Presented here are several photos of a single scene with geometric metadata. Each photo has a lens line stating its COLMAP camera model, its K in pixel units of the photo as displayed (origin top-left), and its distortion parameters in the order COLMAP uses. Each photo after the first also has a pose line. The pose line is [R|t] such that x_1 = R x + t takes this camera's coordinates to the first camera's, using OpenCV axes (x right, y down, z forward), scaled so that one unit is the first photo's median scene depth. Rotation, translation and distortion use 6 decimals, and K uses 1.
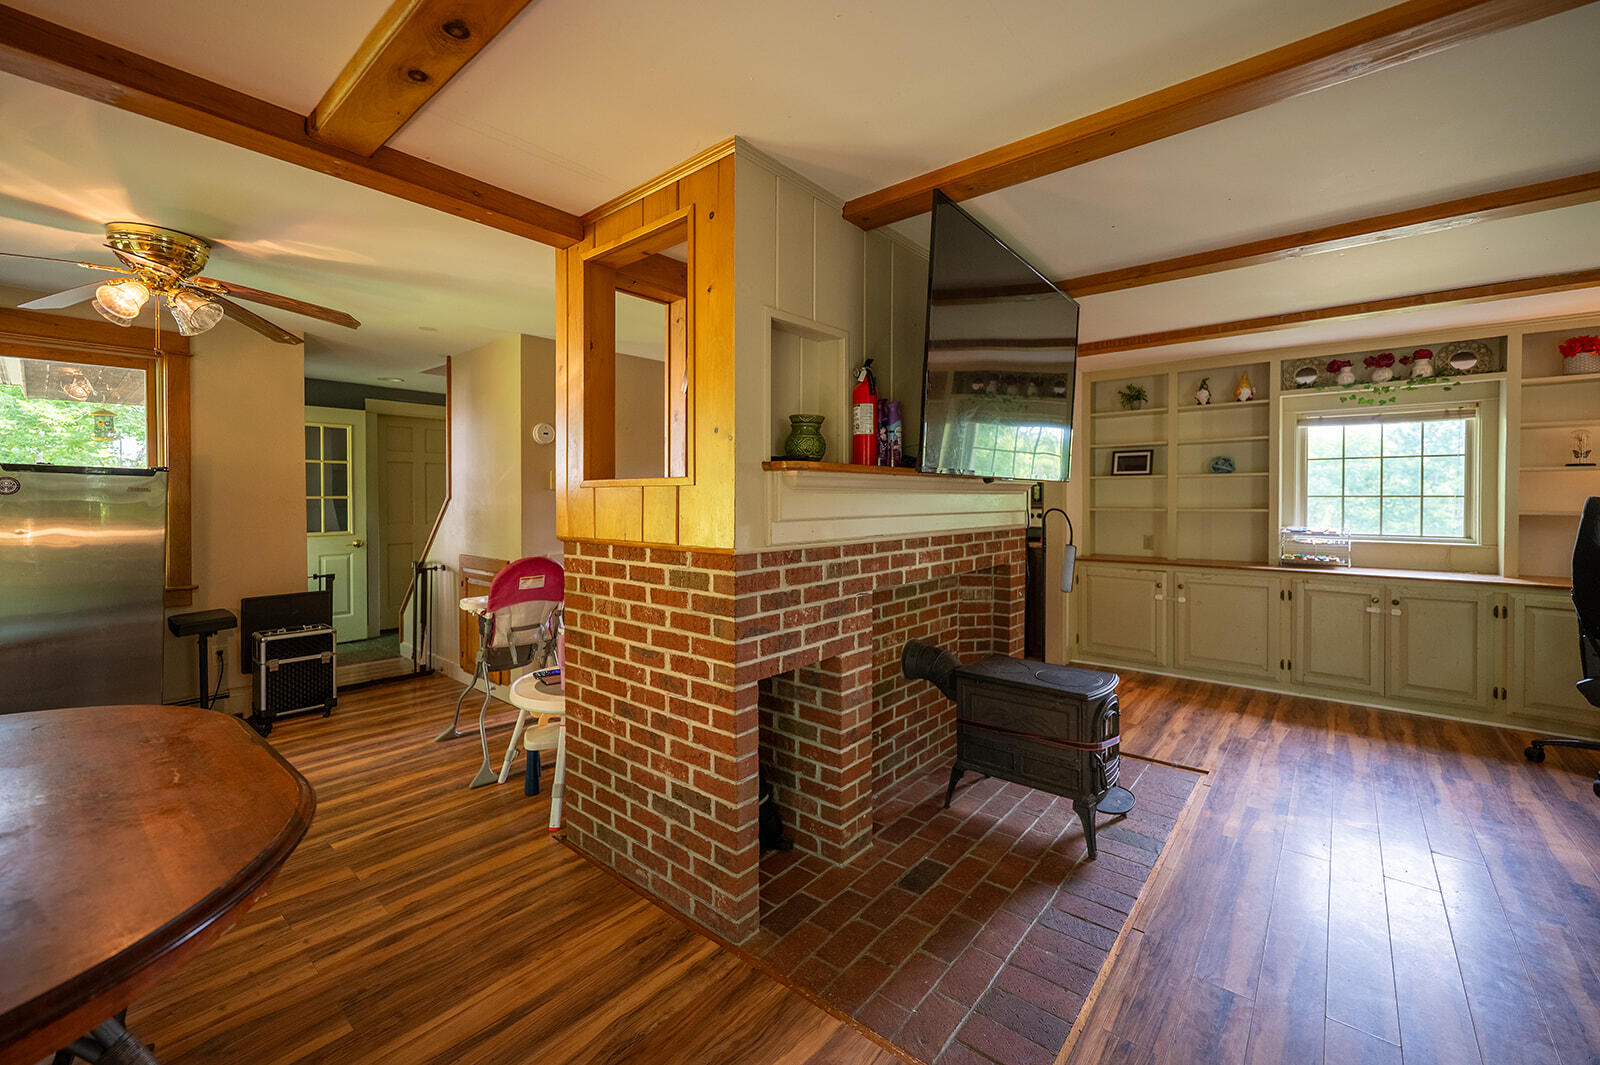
lens RADIAL K [[652.2, 0, 817.4], [0, 652.2, 496.1], [0, 0, 1]] dist [-0.001315, 0.000702]
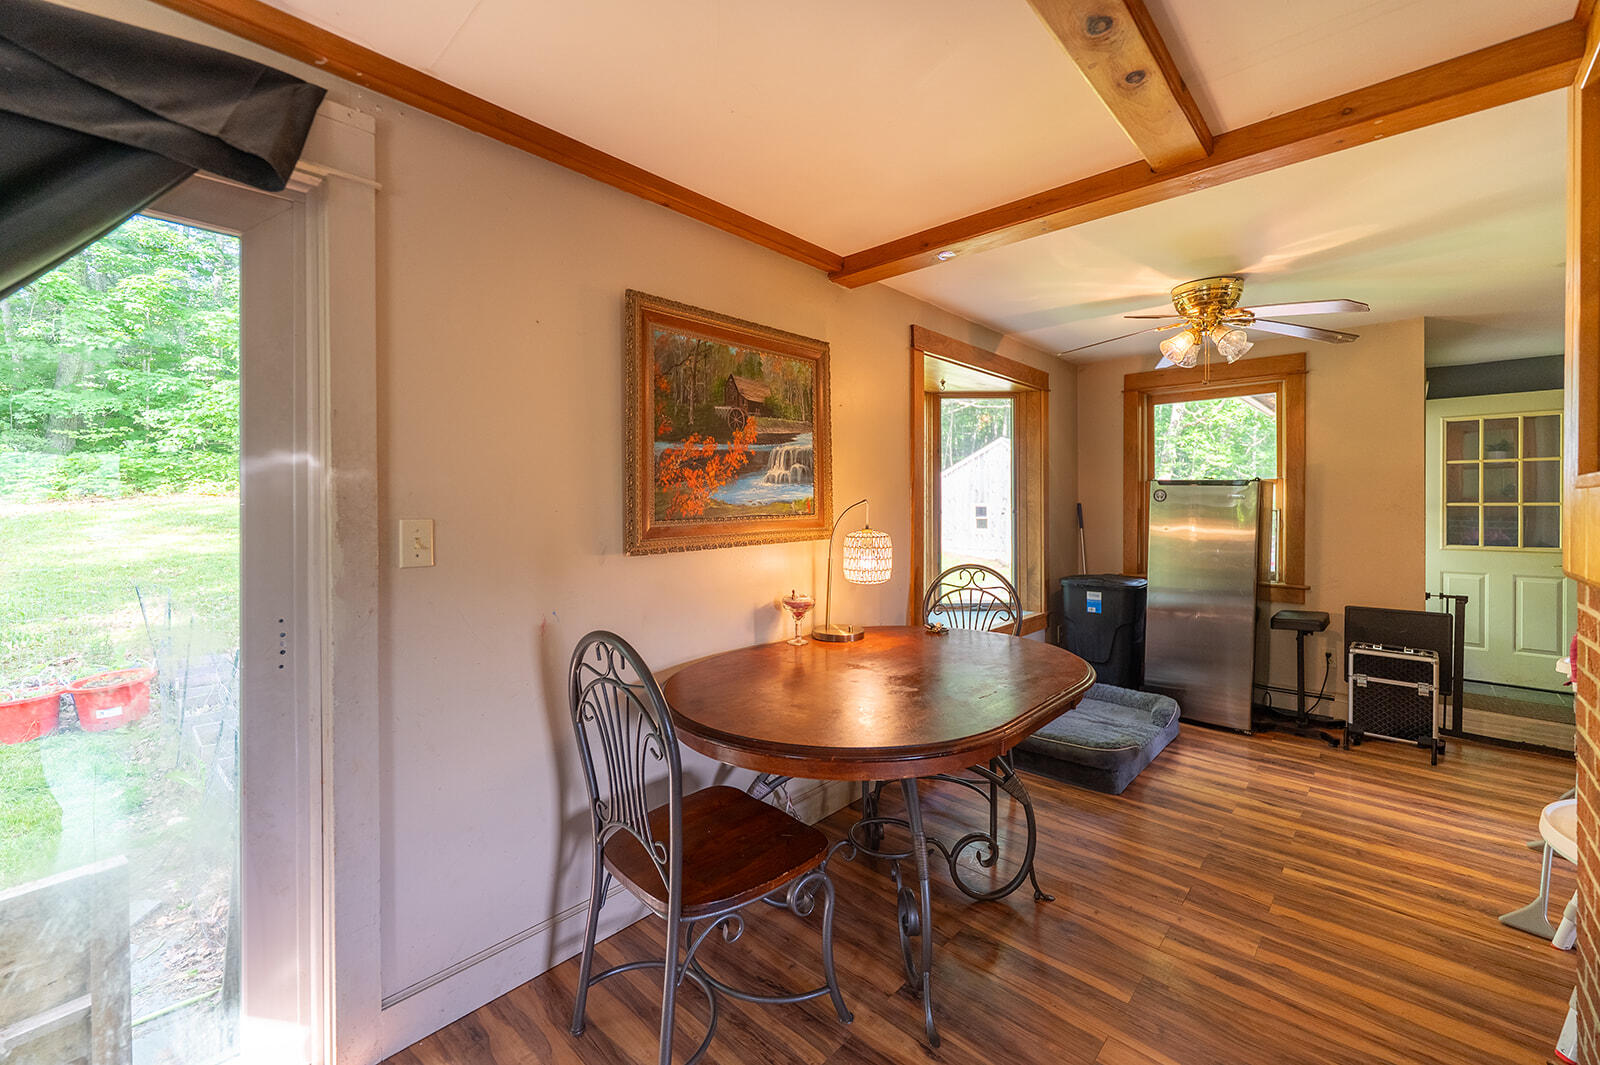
lens RADIAL K [[652.2, 0, 795.0], [0, 652.2, 505.3], [0, 0, 1]] dist [-0.001315, 0.000702]
pose [[-0.069951, 0.005628, -0.997535, 0.209749], [-0.000615, 0.999984, 0.005685, -0.002063], [0.997550, 0.001011, -0.069947, 0.286419]]
